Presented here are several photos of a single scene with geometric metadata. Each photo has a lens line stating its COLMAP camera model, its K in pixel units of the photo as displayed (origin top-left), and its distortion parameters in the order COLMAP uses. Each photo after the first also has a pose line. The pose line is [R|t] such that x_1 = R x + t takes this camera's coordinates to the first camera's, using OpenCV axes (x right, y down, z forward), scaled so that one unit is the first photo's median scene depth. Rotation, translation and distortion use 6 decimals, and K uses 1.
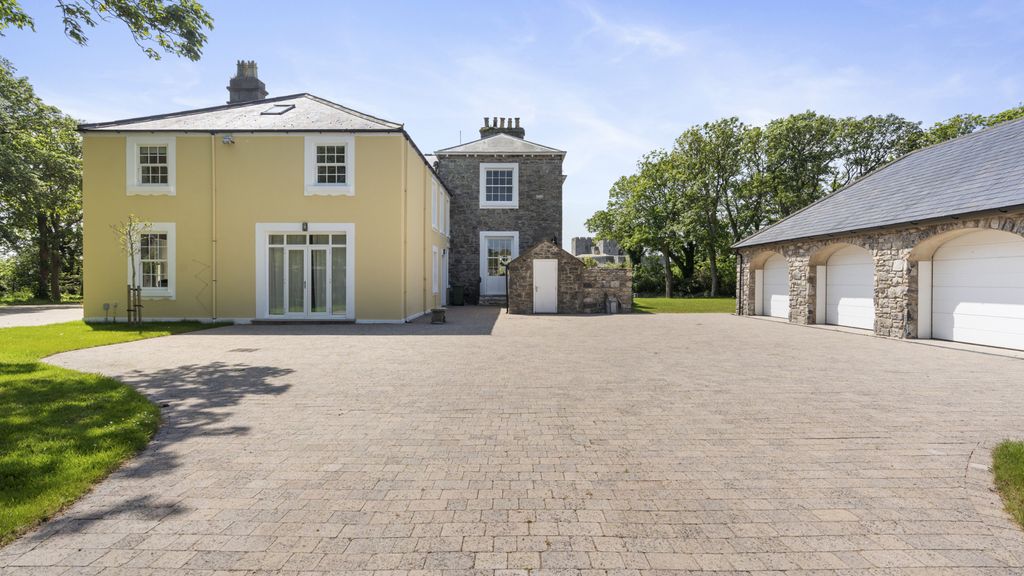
lens RADIAL K [[504.8, 0, 510.5], [0, 504.8, 286.4], [0, 0, 1]] dist [-0.013972, -0.000796]
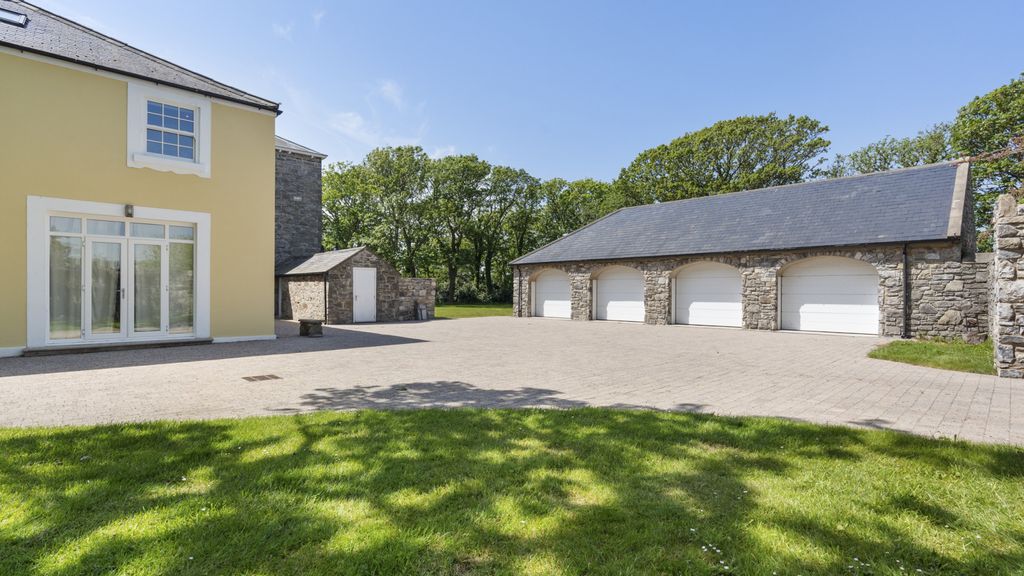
lens RADIAL K [[504.8, 0, 509.6], [0, 504.8, 290.7], [0, 0, 1]] dist [-0.013972, -0.000796]
pose [[0.701202, 0.003215, 0.712955, -0.529656], [0.005541, 0.999935, -0.009960, 0.003153], [-0.712941, 0.010935, 0.701139, 0.132672]]
